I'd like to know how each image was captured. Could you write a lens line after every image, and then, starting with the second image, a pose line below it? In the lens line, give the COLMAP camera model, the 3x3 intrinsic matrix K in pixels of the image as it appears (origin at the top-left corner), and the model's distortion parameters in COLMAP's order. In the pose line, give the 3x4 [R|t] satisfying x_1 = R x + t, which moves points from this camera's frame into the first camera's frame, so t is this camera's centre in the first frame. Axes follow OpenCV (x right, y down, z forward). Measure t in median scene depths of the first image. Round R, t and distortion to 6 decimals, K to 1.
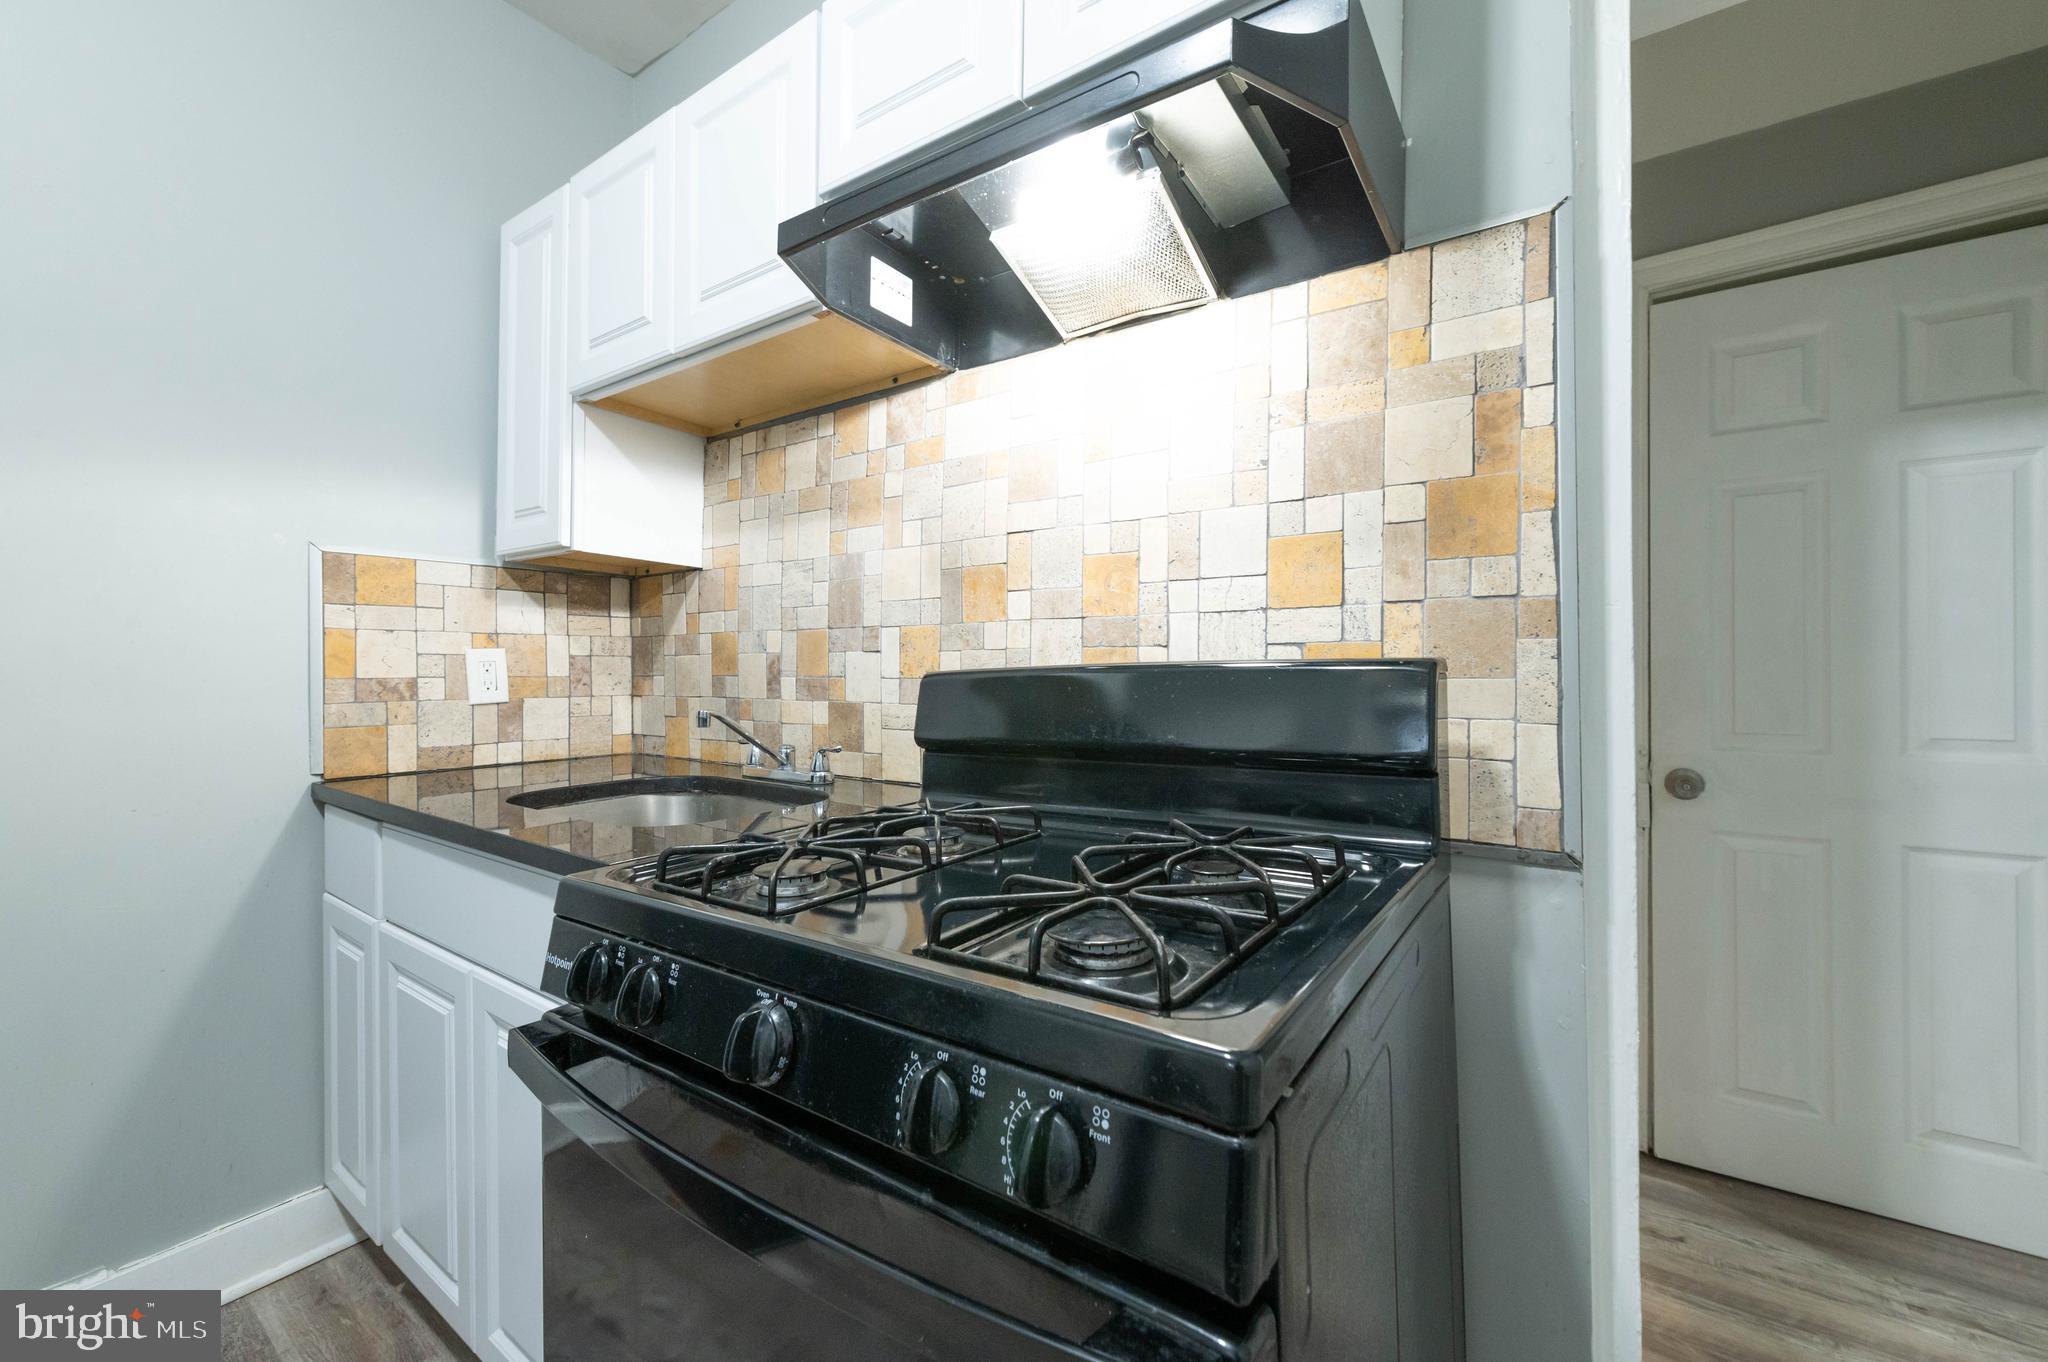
lens RADIAL K [[807.9, 0, 1026.4], [0, 807.9, 681.2], [0, 0, 1]] dist [0.016549, -0.004613]
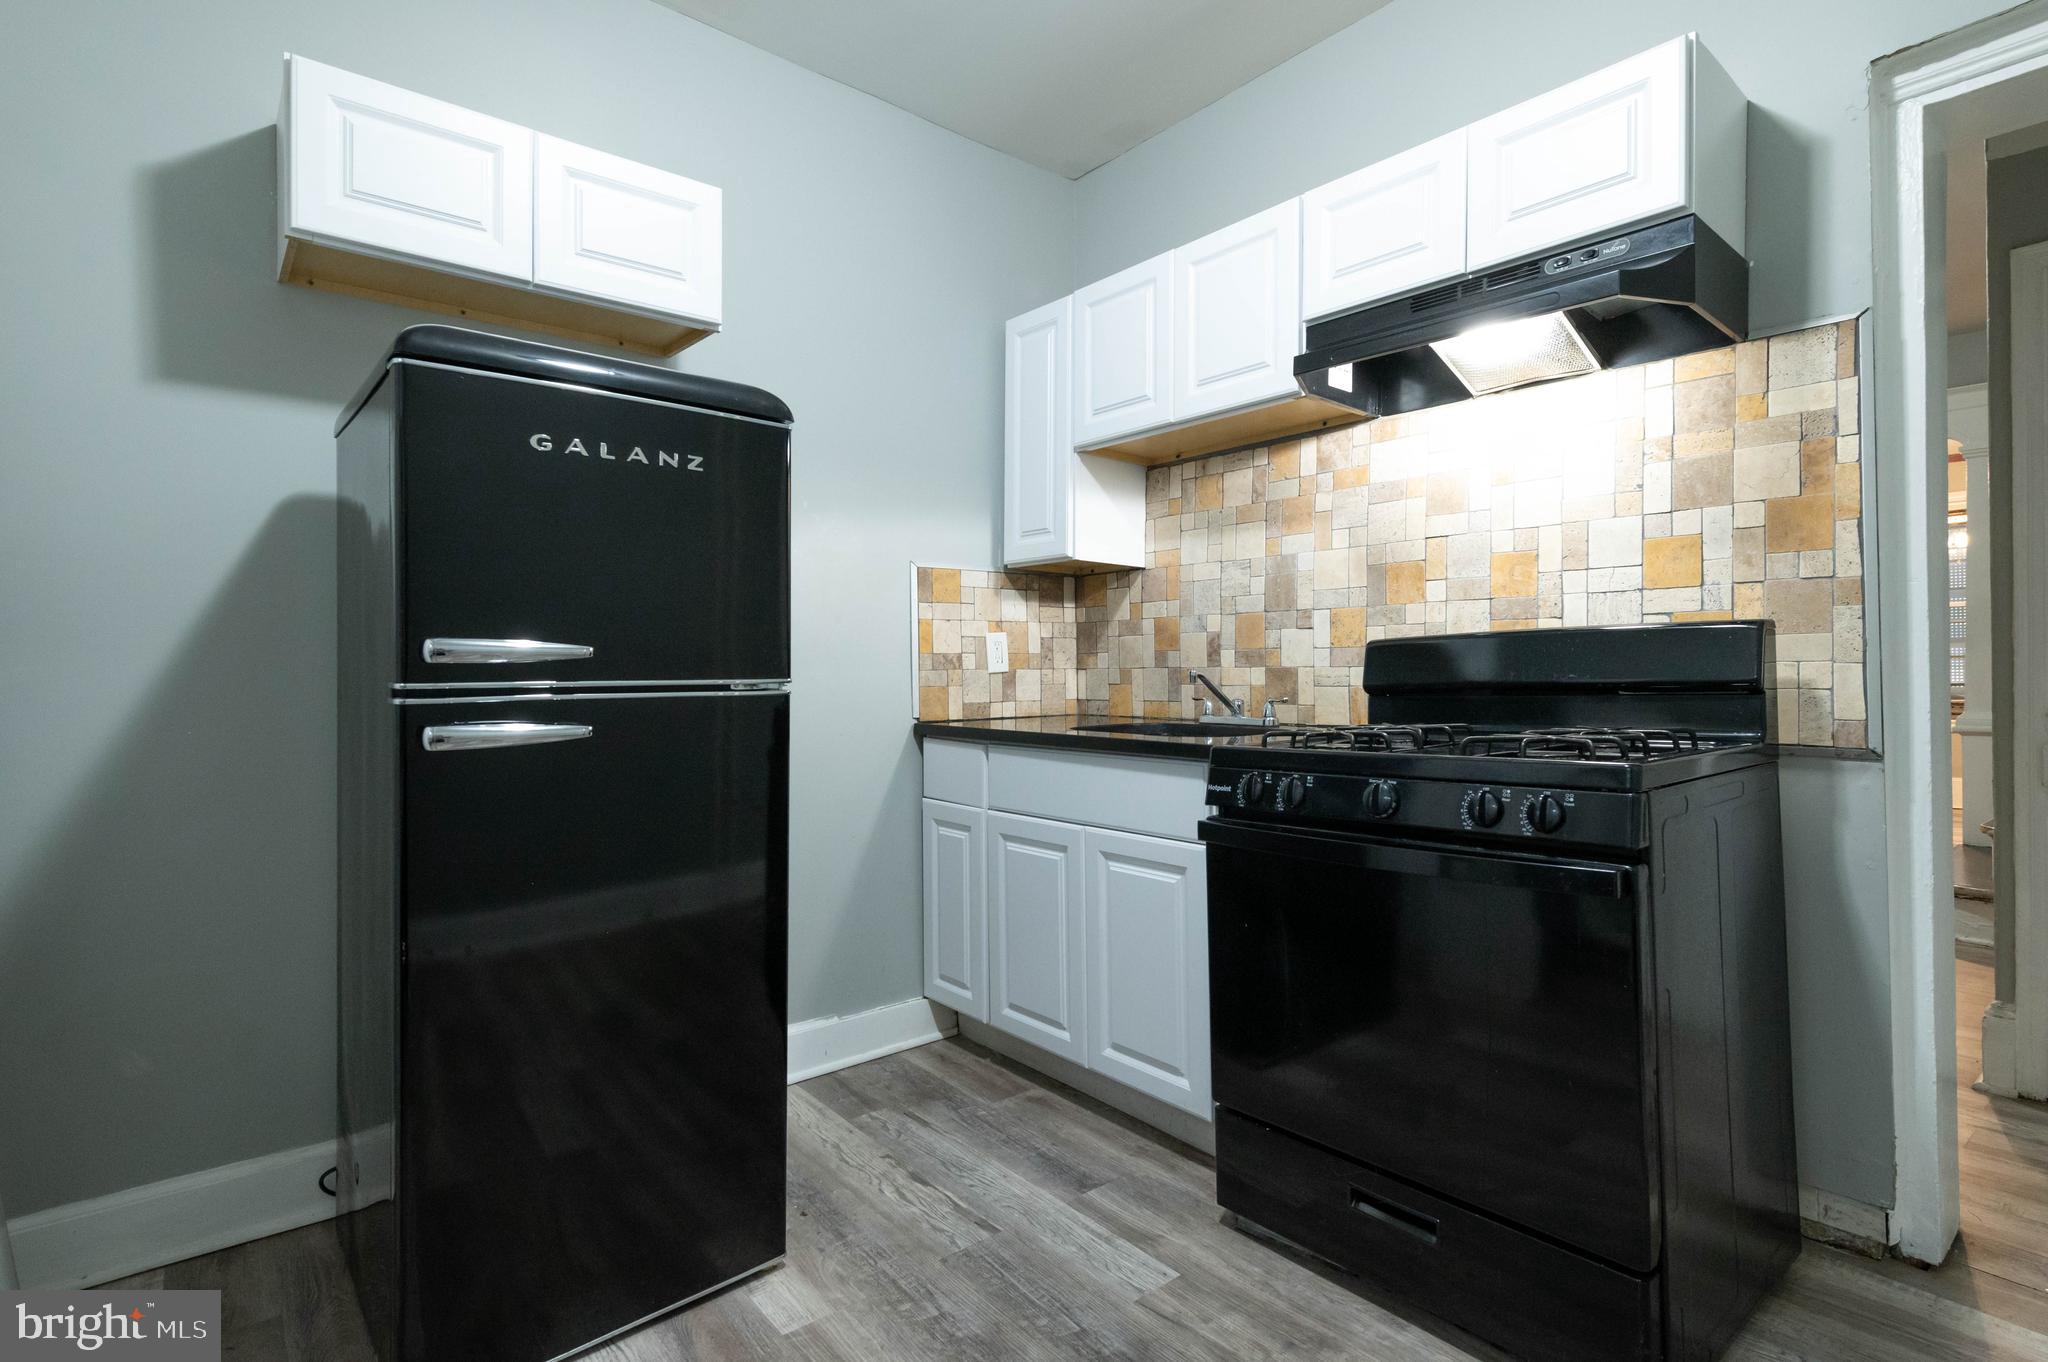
lens RADIAL K [[991.5, 0, 1033.9], [0, 991.5, 677.8], [0, 0, 1]] dist [0.014048, -0.004160]
pose [[0.966978, -0.004014, -0.254830, -0.243689], [0.003097, 0.999987, -0.004002, 0.058357], [0.254843, 0.003080, 0.966978, -0.808570]]
